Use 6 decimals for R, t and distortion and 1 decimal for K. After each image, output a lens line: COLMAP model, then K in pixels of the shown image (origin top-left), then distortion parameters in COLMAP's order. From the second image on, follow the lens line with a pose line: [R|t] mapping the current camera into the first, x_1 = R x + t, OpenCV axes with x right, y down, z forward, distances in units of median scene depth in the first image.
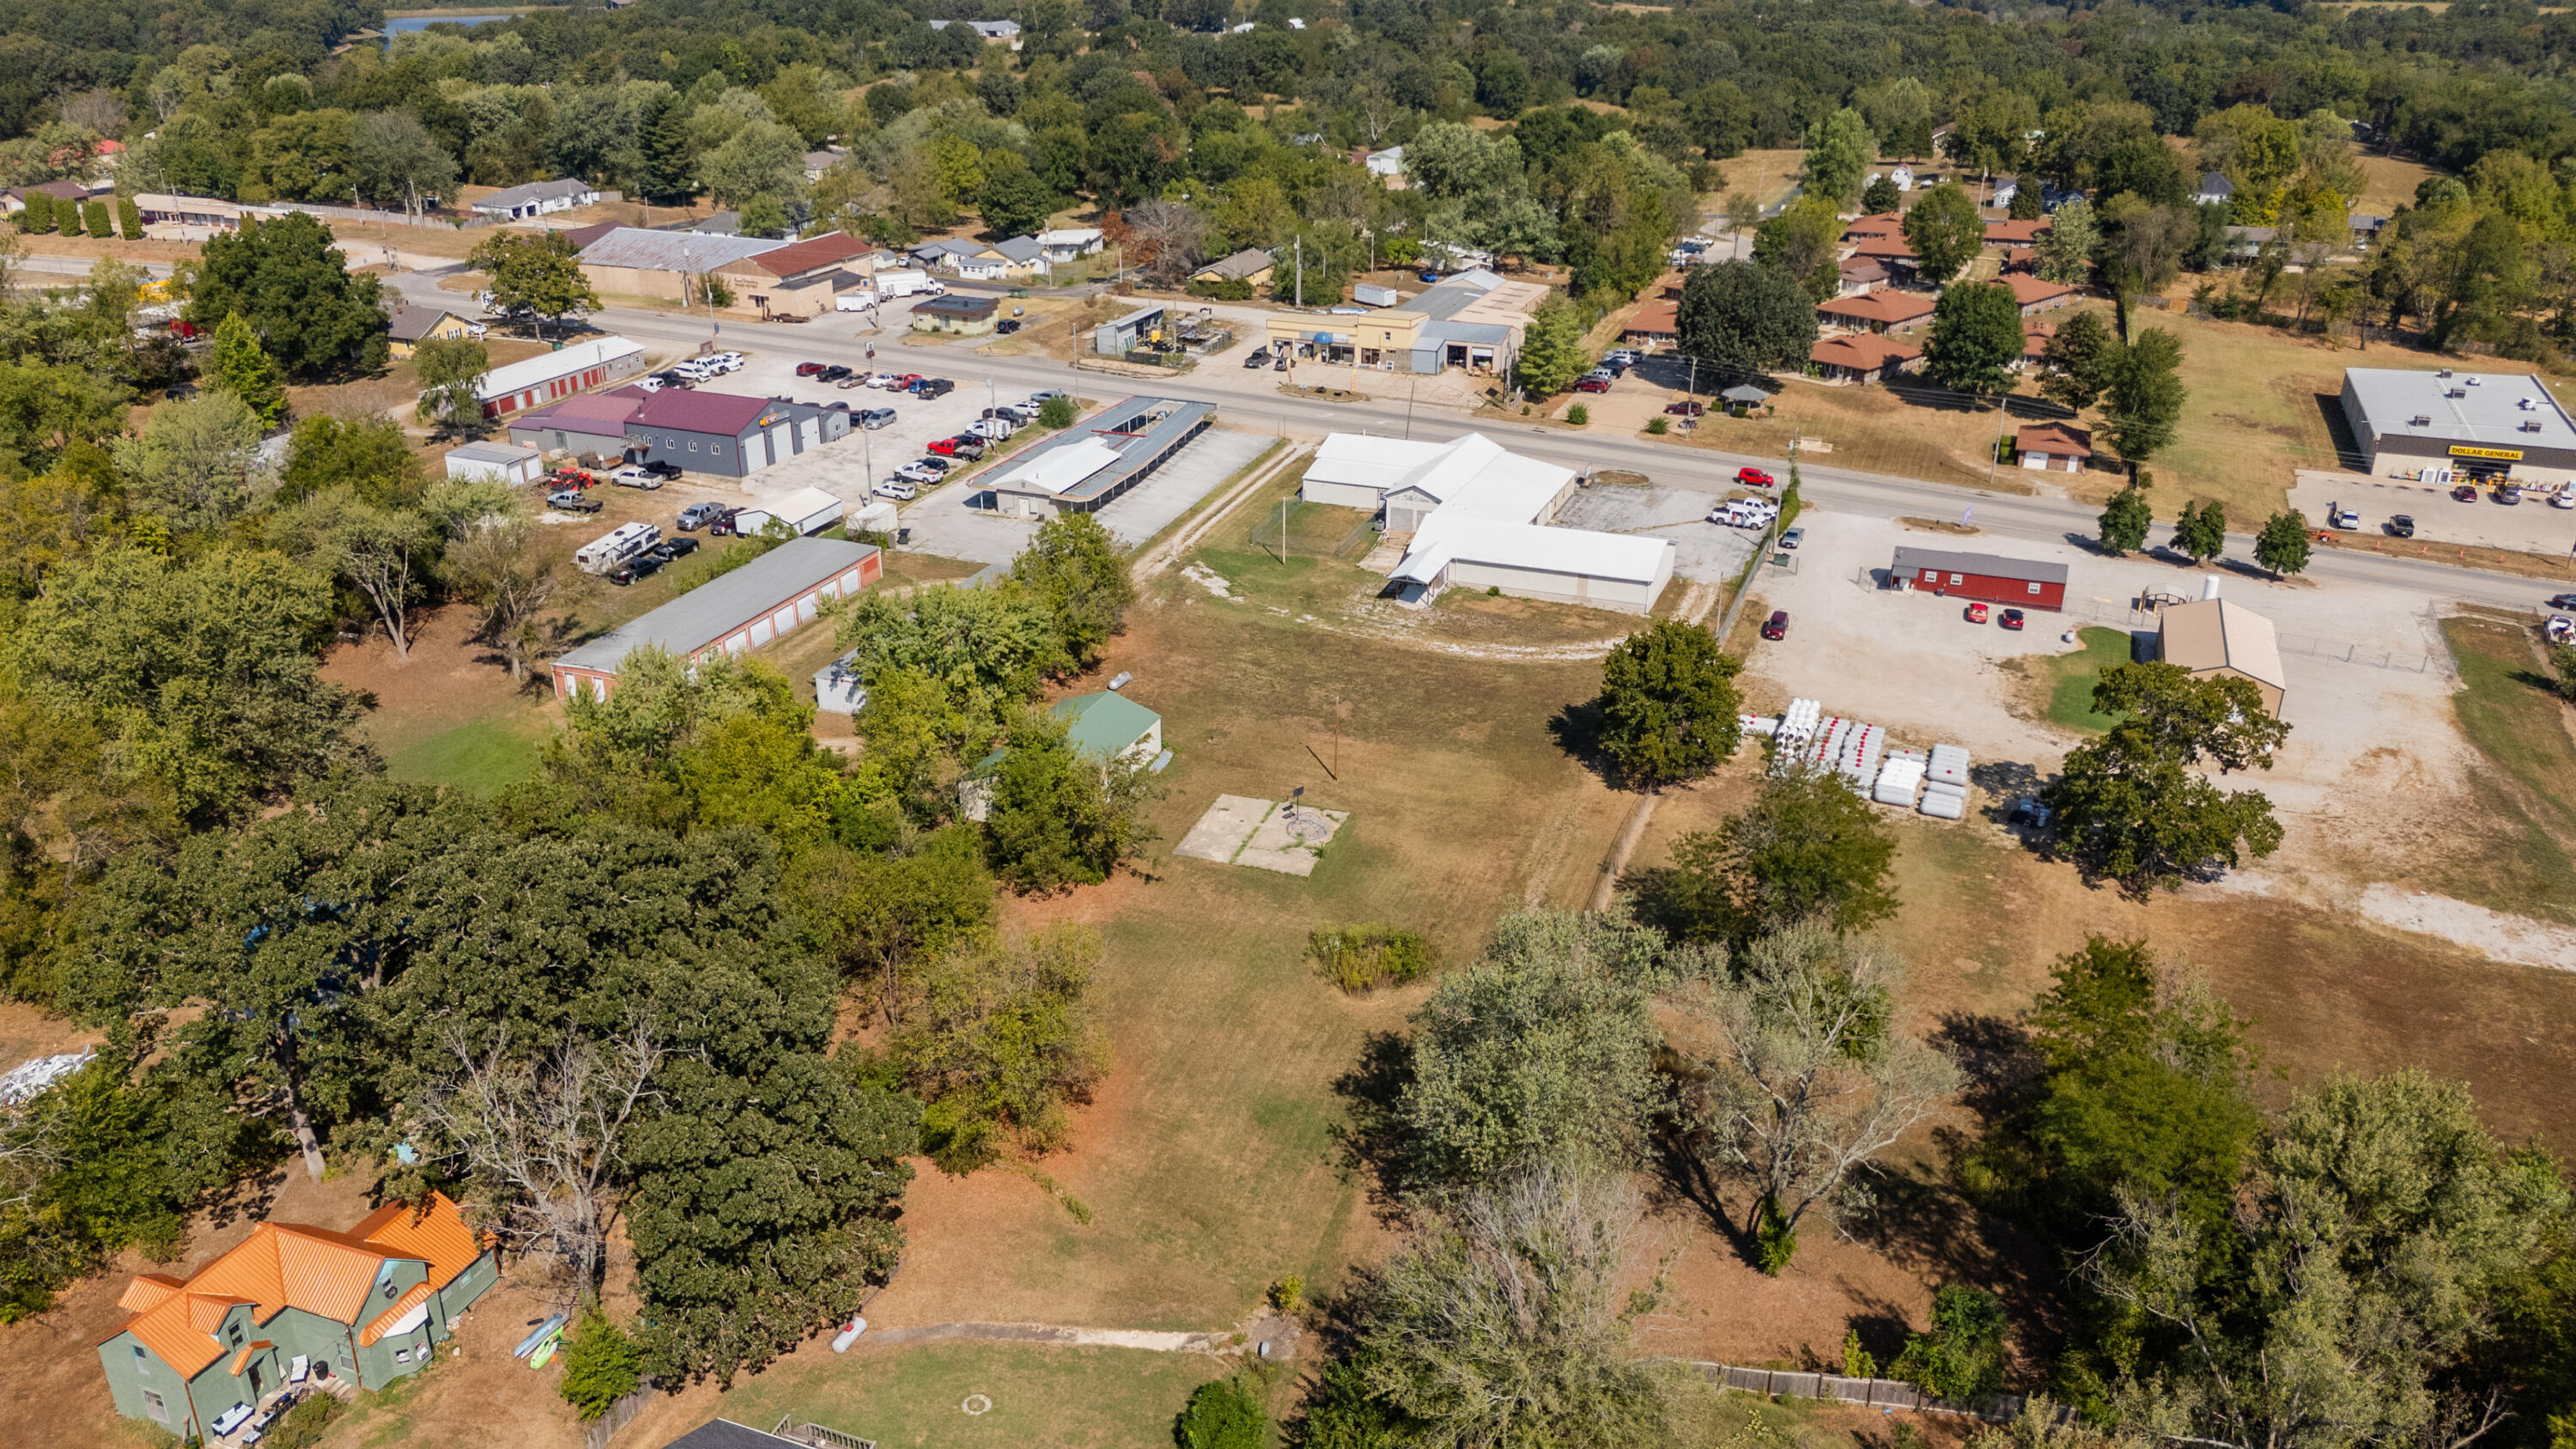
lens RADIAL K [[1899.1, 0, 1285.9], [0, 1899.1, 730.1], [0, 0, 1]] dist [0.070872, -0.072720]
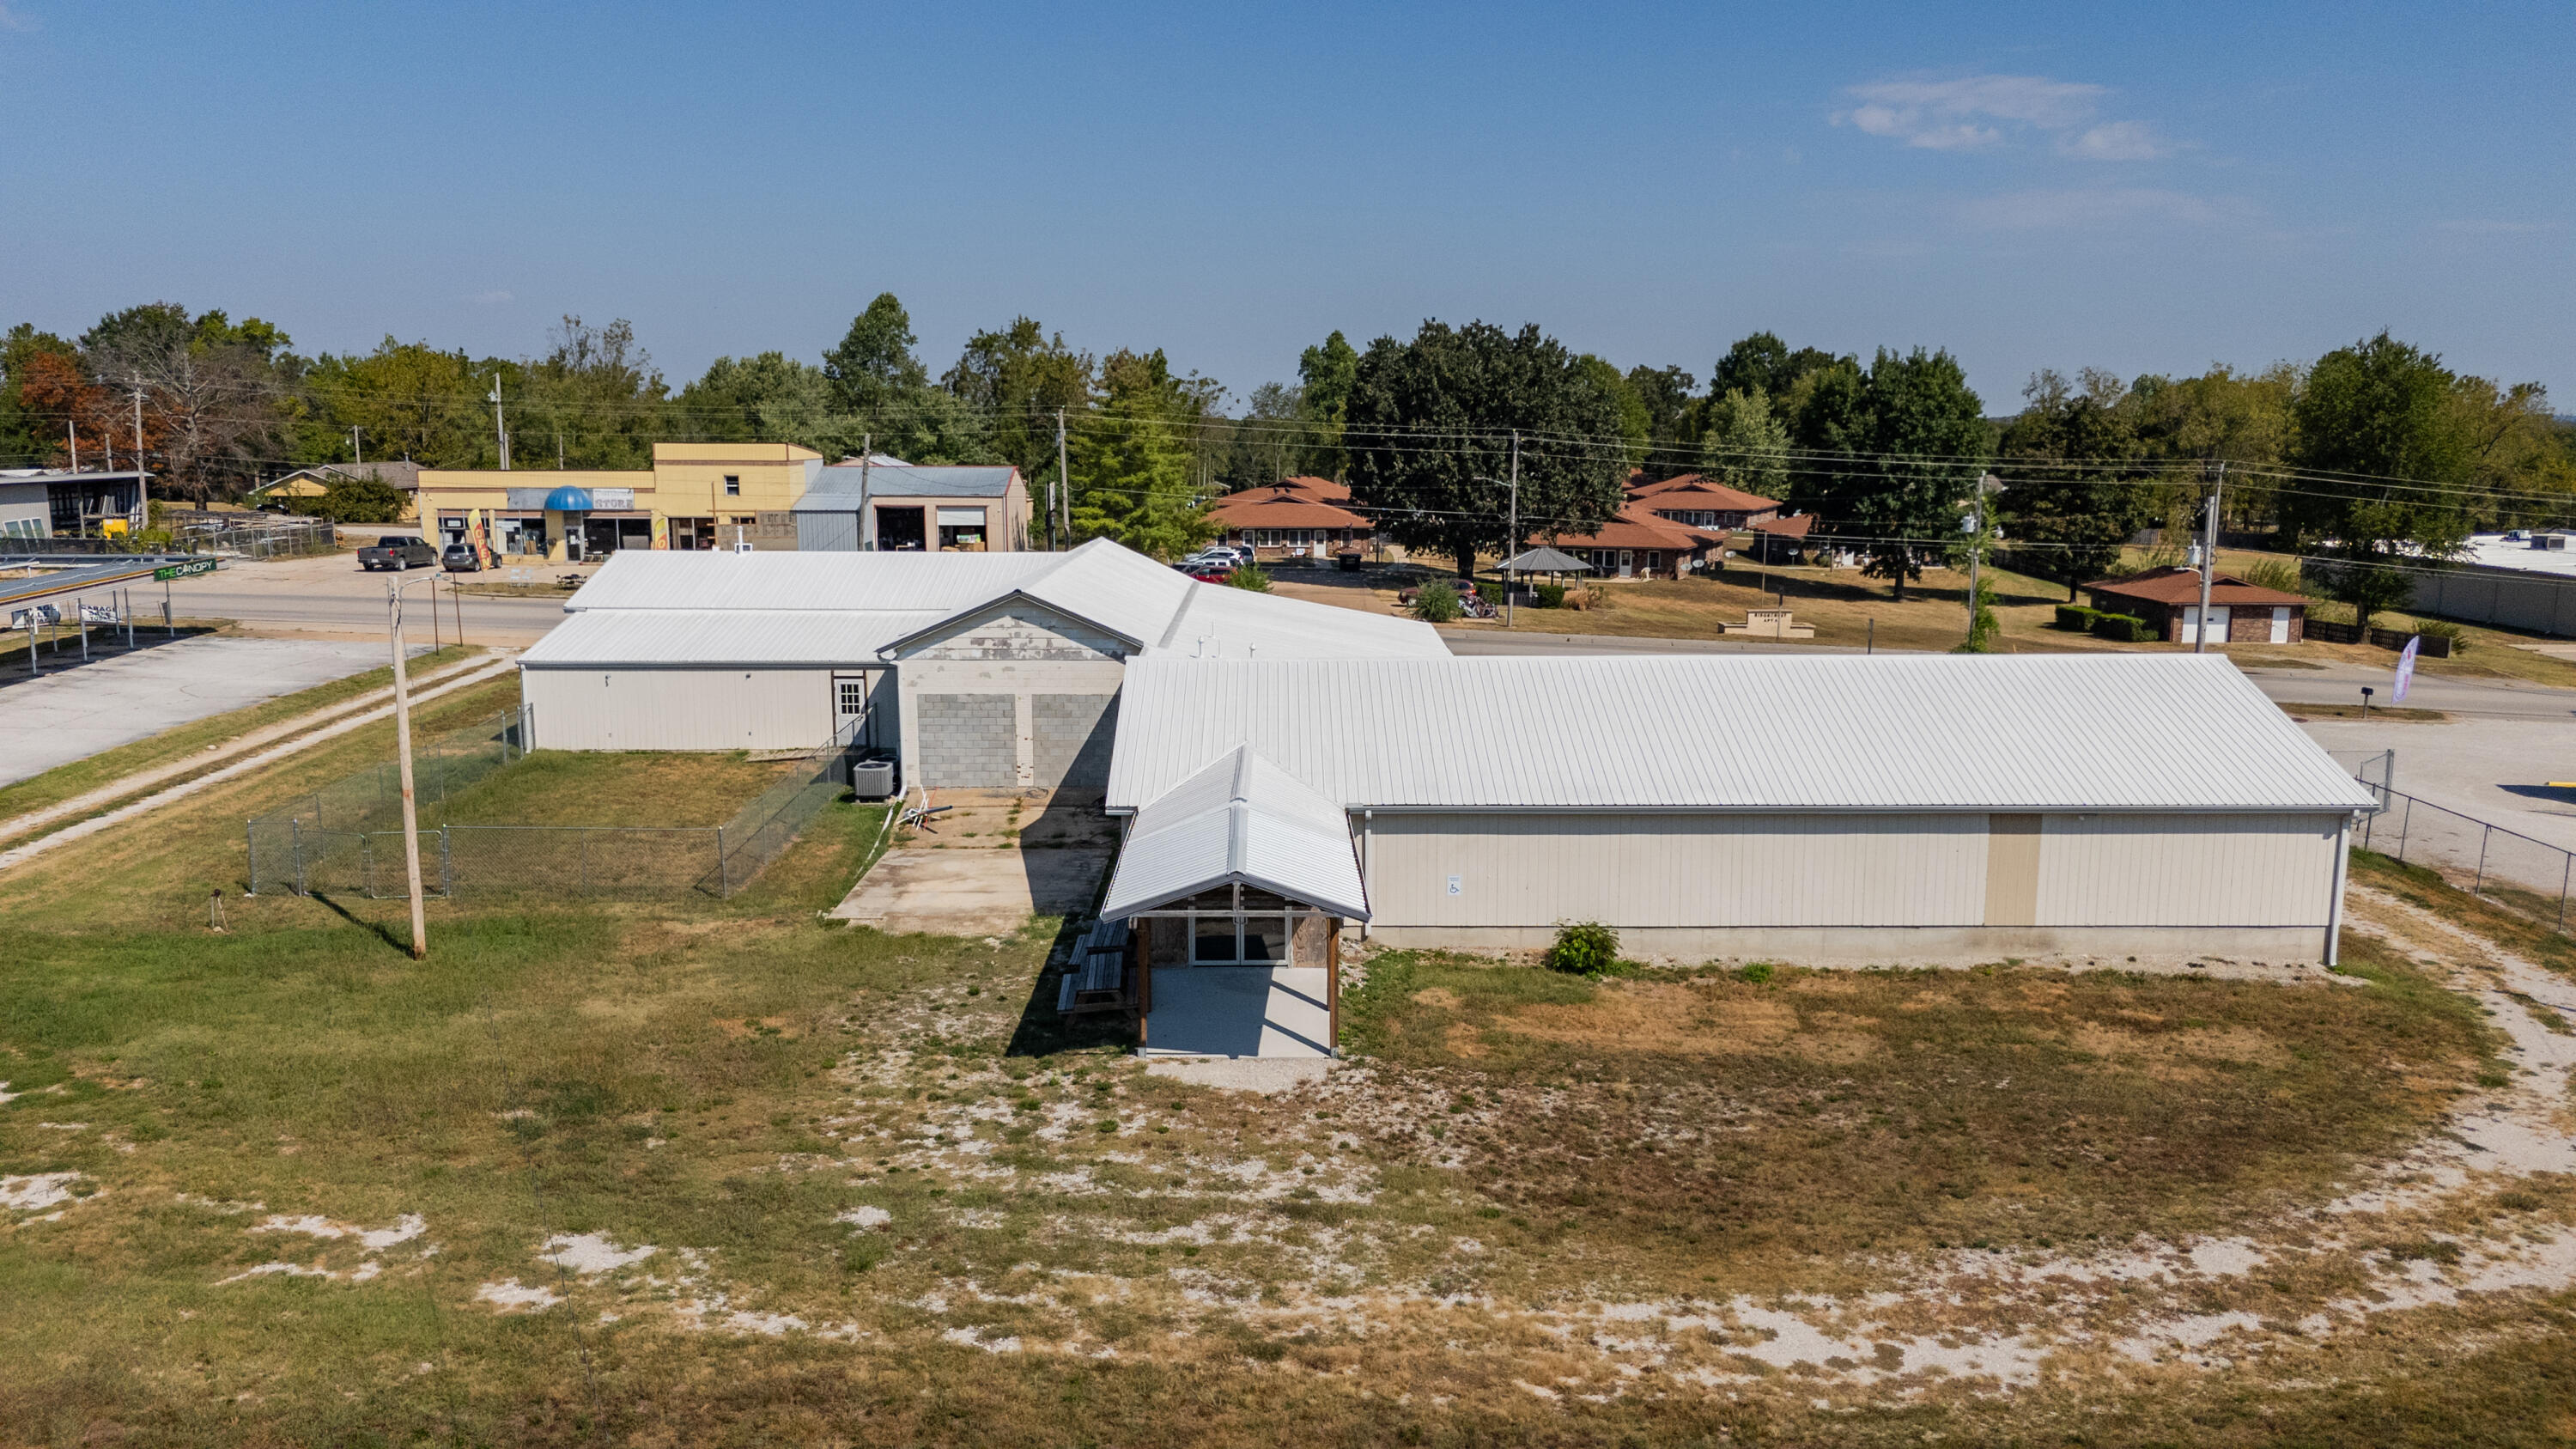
lens RADIAL K [[1899.1, 0, 1295.3], [0, 1899.1, 767.0], [0, 0, 1]] dist [0.070872, -0.072720]
pose [[0.925642, -0.068515, 0.372146, 0.008485], [0.154526, 0.966173, -0.206472, -0.048563], [-0.345411, 0.248625, 0.904918, 0.722353]]
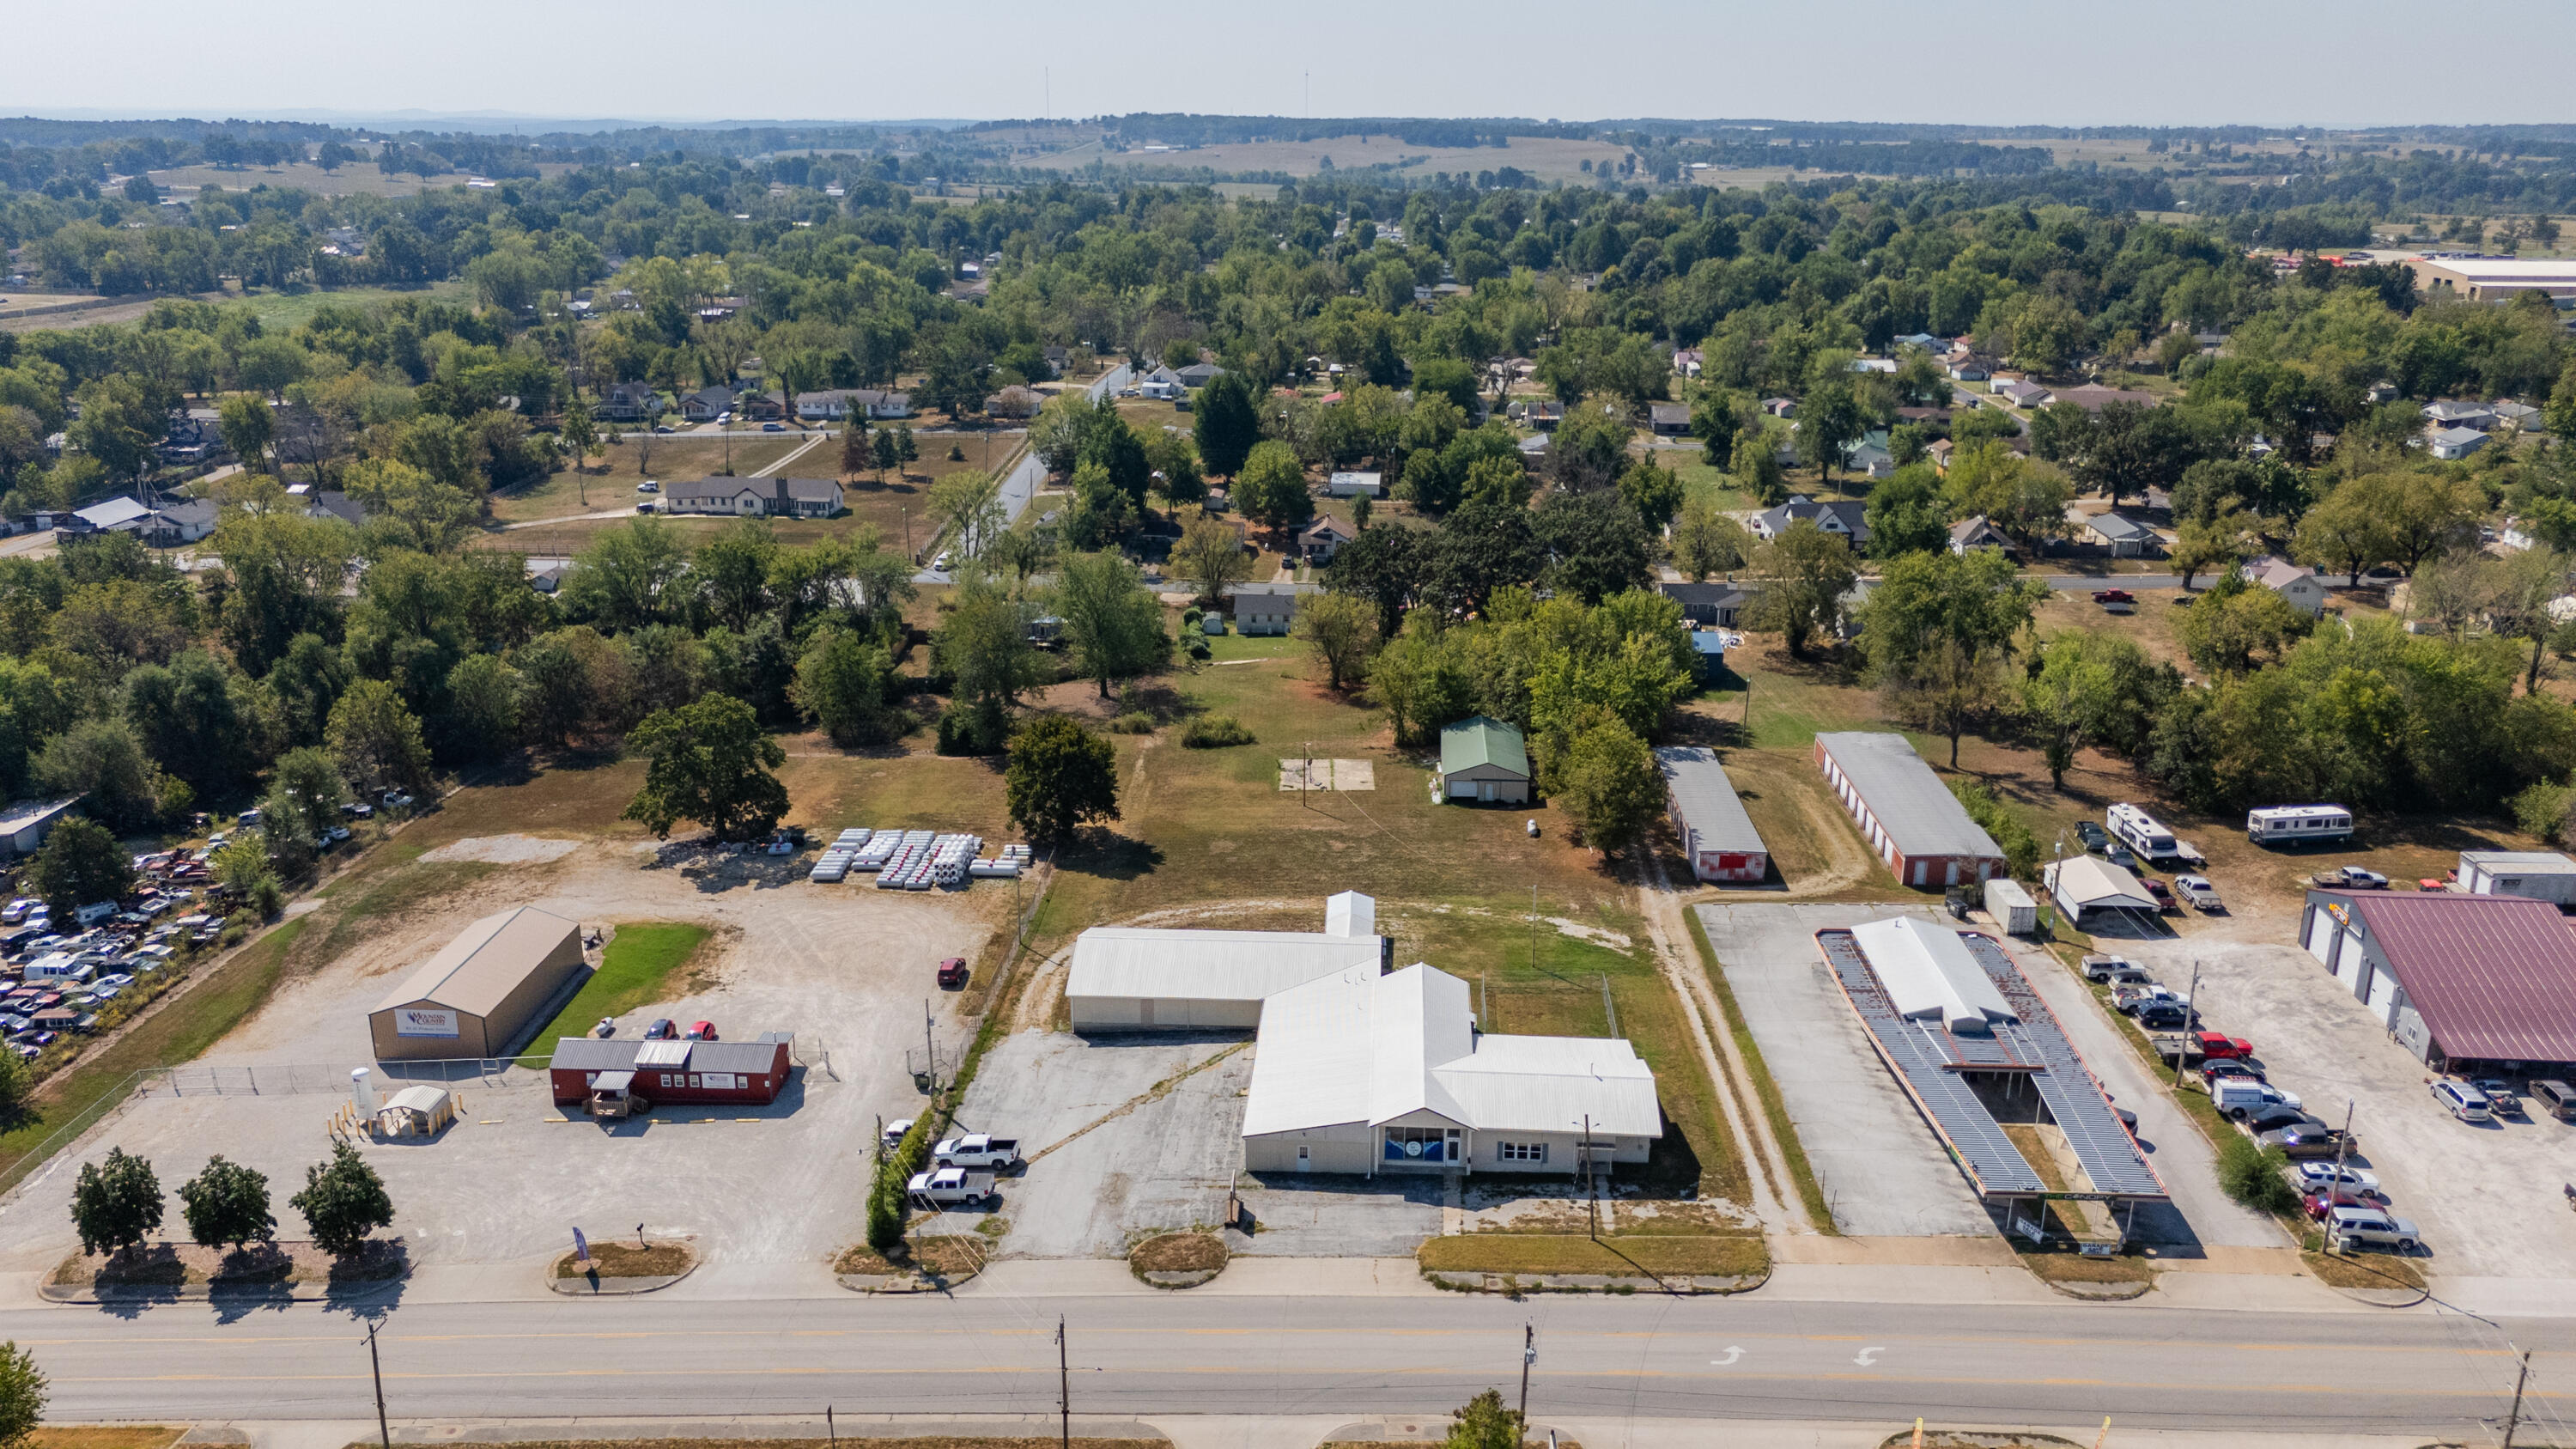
lens RADIAL K [[1899.1, 0, 1297.2], [0, 1899.1, 719.8], [0, 0, 1]] dist [0.070872, -0.072720]
pose [[-0.947385, 0.090444, -0.307053, 0.308728], [-0.136796, 0.752845, 0.643825, -0.622560], [0.289394, 0.651954, -0.700862, 1.342315]]
